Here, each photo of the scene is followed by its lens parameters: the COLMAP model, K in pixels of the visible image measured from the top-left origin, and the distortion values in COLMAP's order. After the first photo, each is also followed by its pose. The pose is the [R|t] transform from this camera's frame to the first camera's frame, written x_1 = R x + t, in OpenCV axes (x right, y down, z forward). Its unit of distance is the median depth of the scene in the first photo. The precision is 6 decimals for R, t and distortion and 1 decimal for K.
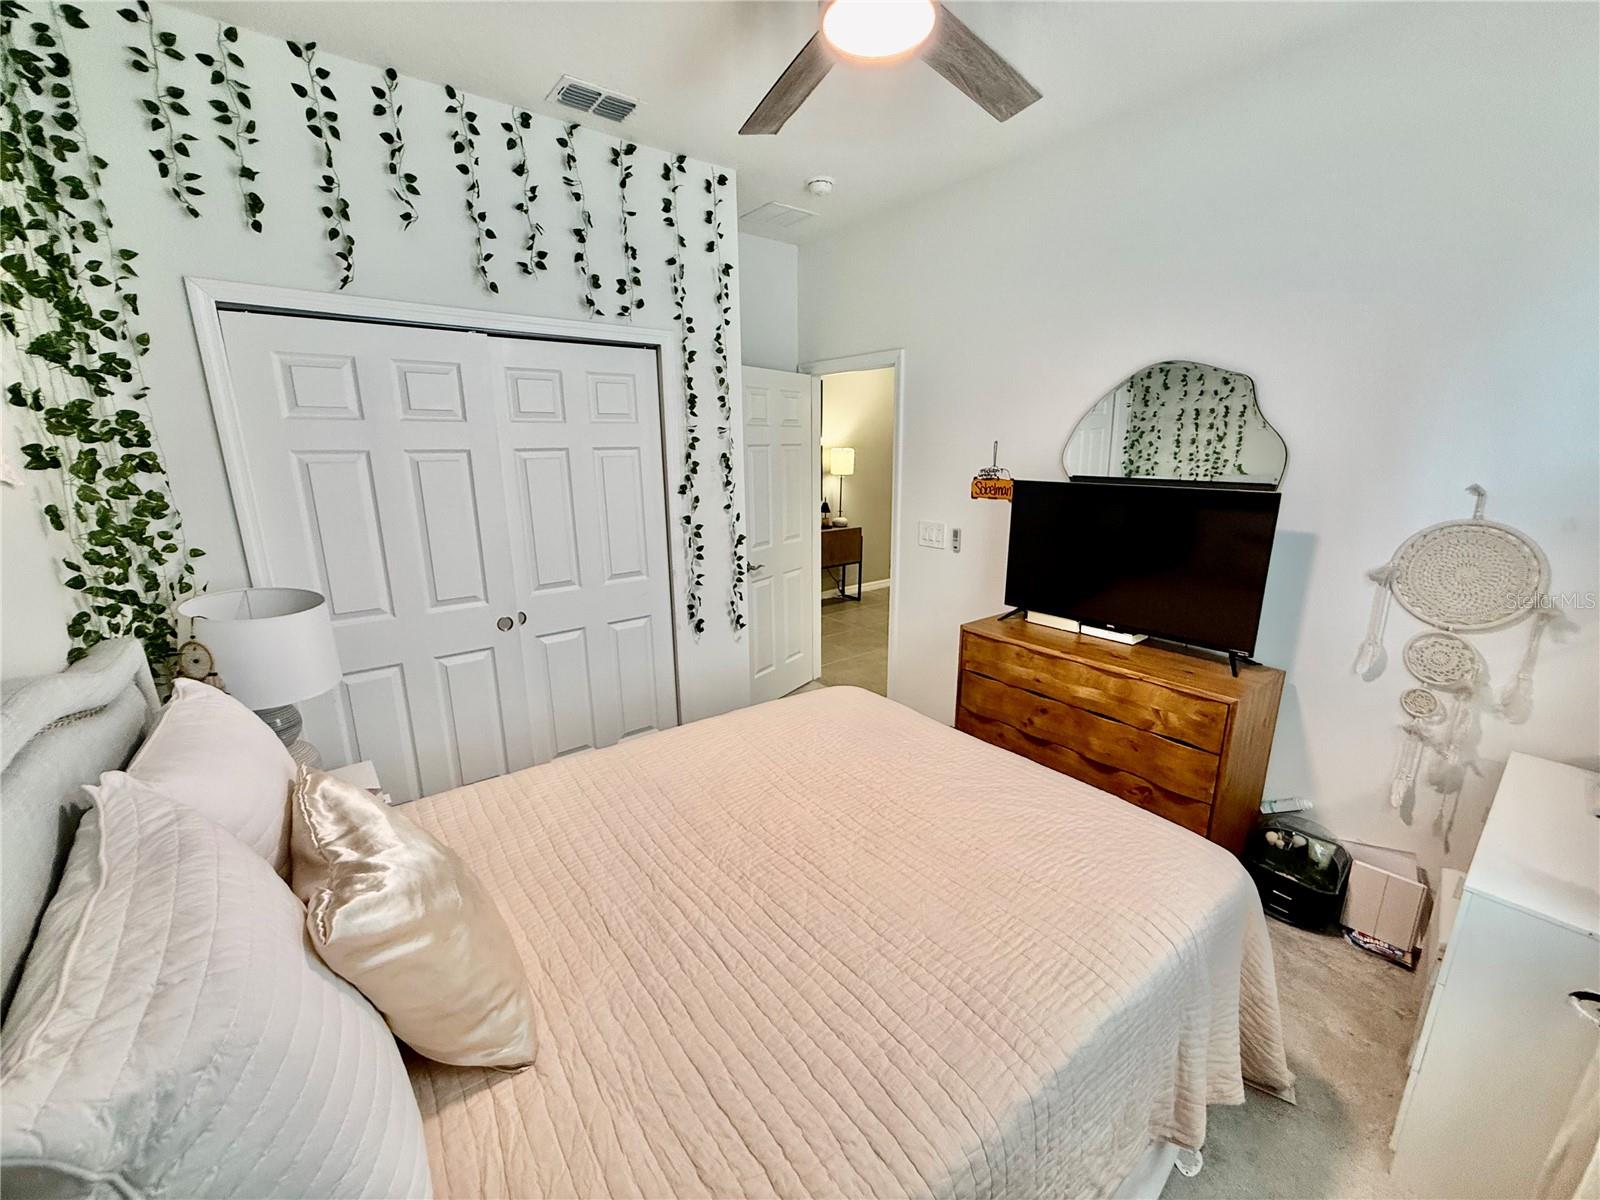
lens RADIAL K [[639.1, 0, 797.0], [0, 639.1, 592.3], [0, 0, 1]] dist [-0.000719, 0.000084]
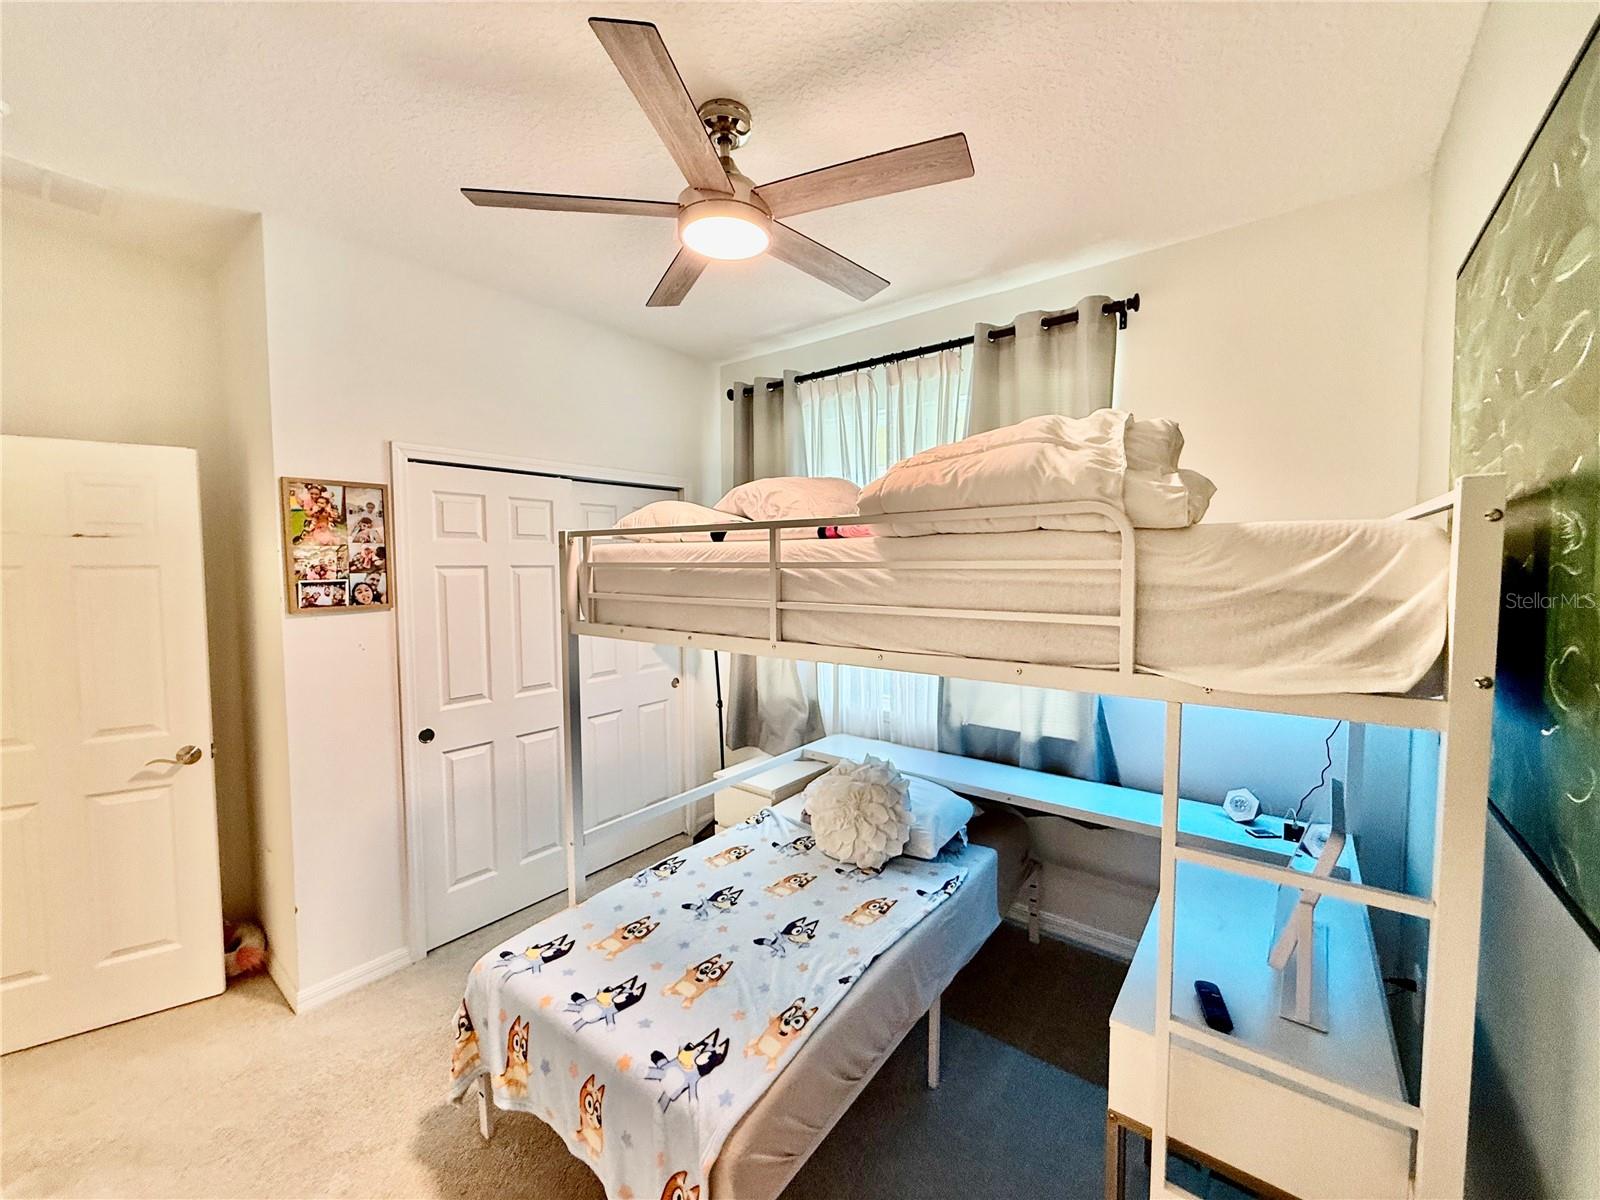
lens RADIAL K [[639.1, 0, 802.3], [0, 639.1, 601.2], [0, 0, 1]] dist [-0.000719, 0.000084]
pose [[0.966872, -0.011988, 0.254981, -0.125774], [0.053954, 0.985926, -0.158235, 0.025149], [-0.249496, 0.166750, 0.953911, -0.112013]]
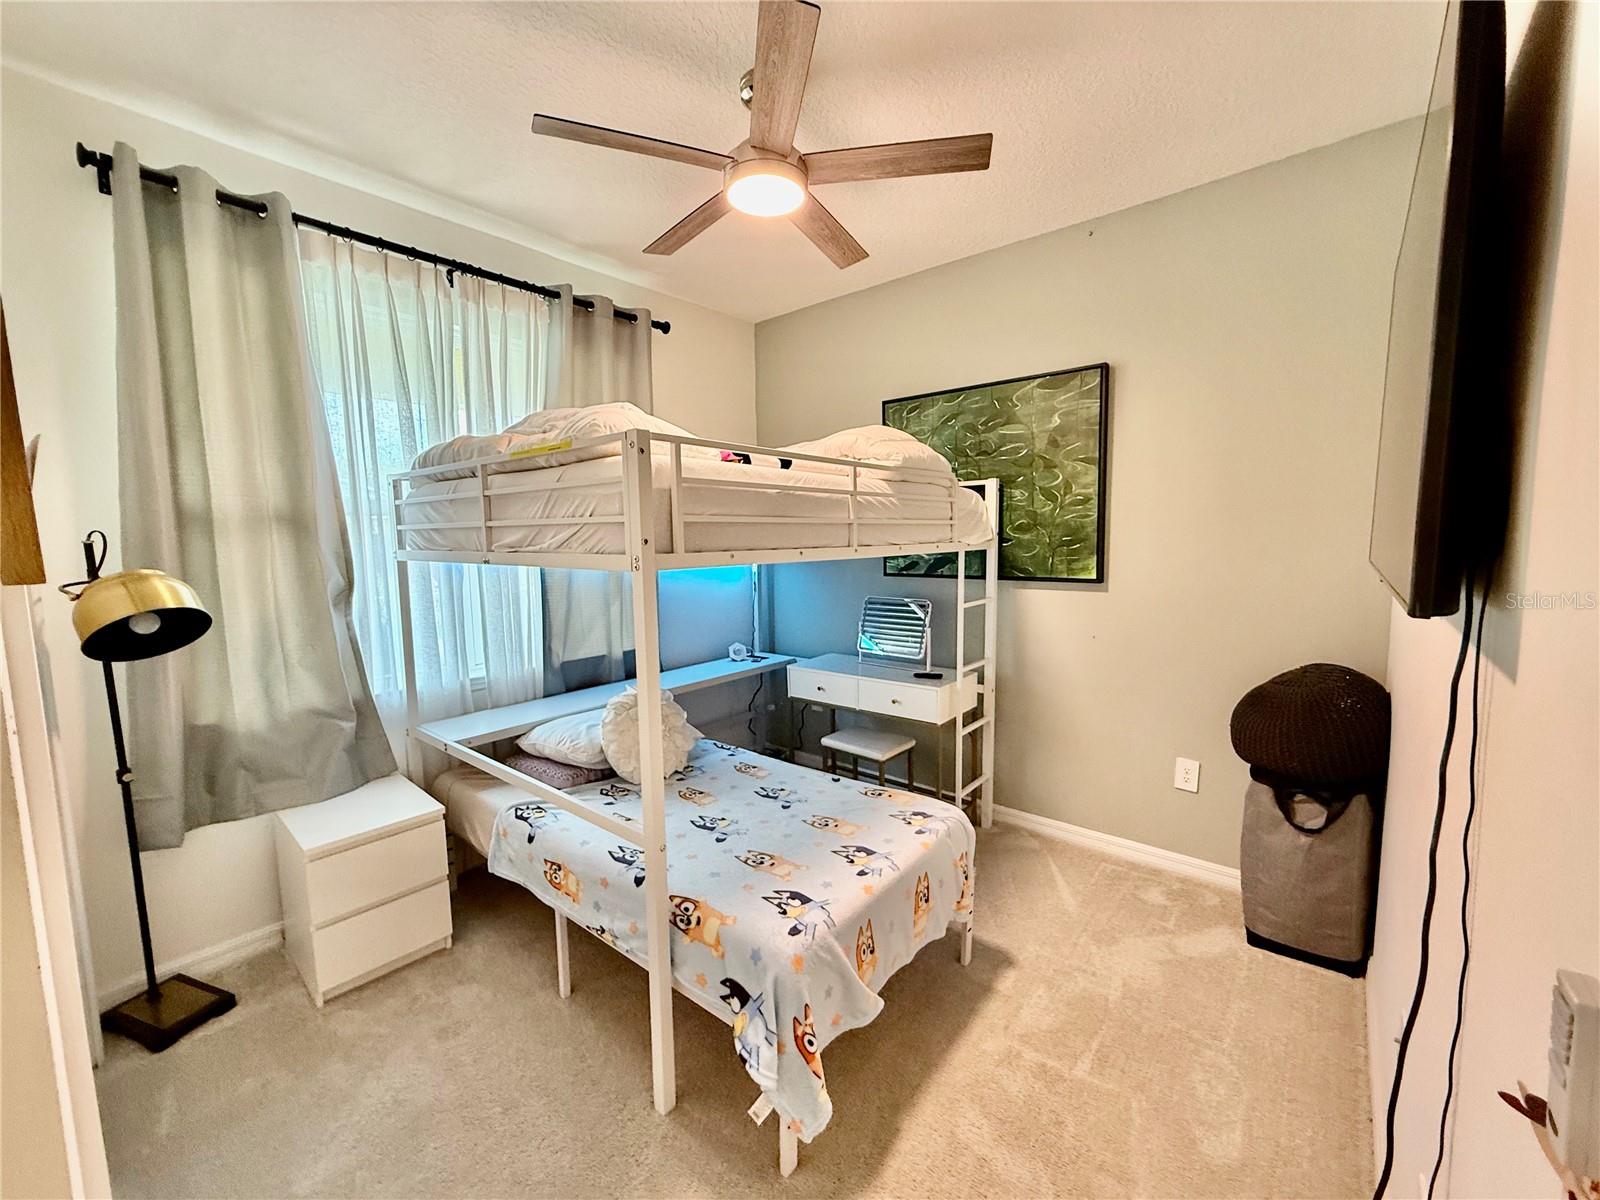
lens RADIAL K [[639.1, 0, 797.6], [0, 639.1, 600.1], [0, 0, 1]] dist [-0.000719, 0.000084]
pose [[-0.216091, -0.088931, 0.972315, -1.156782], [0.236030, 0.961549, 0.140403, -0.165303], [-0.947415, 0.259835, -0.186791, 1.134383]]
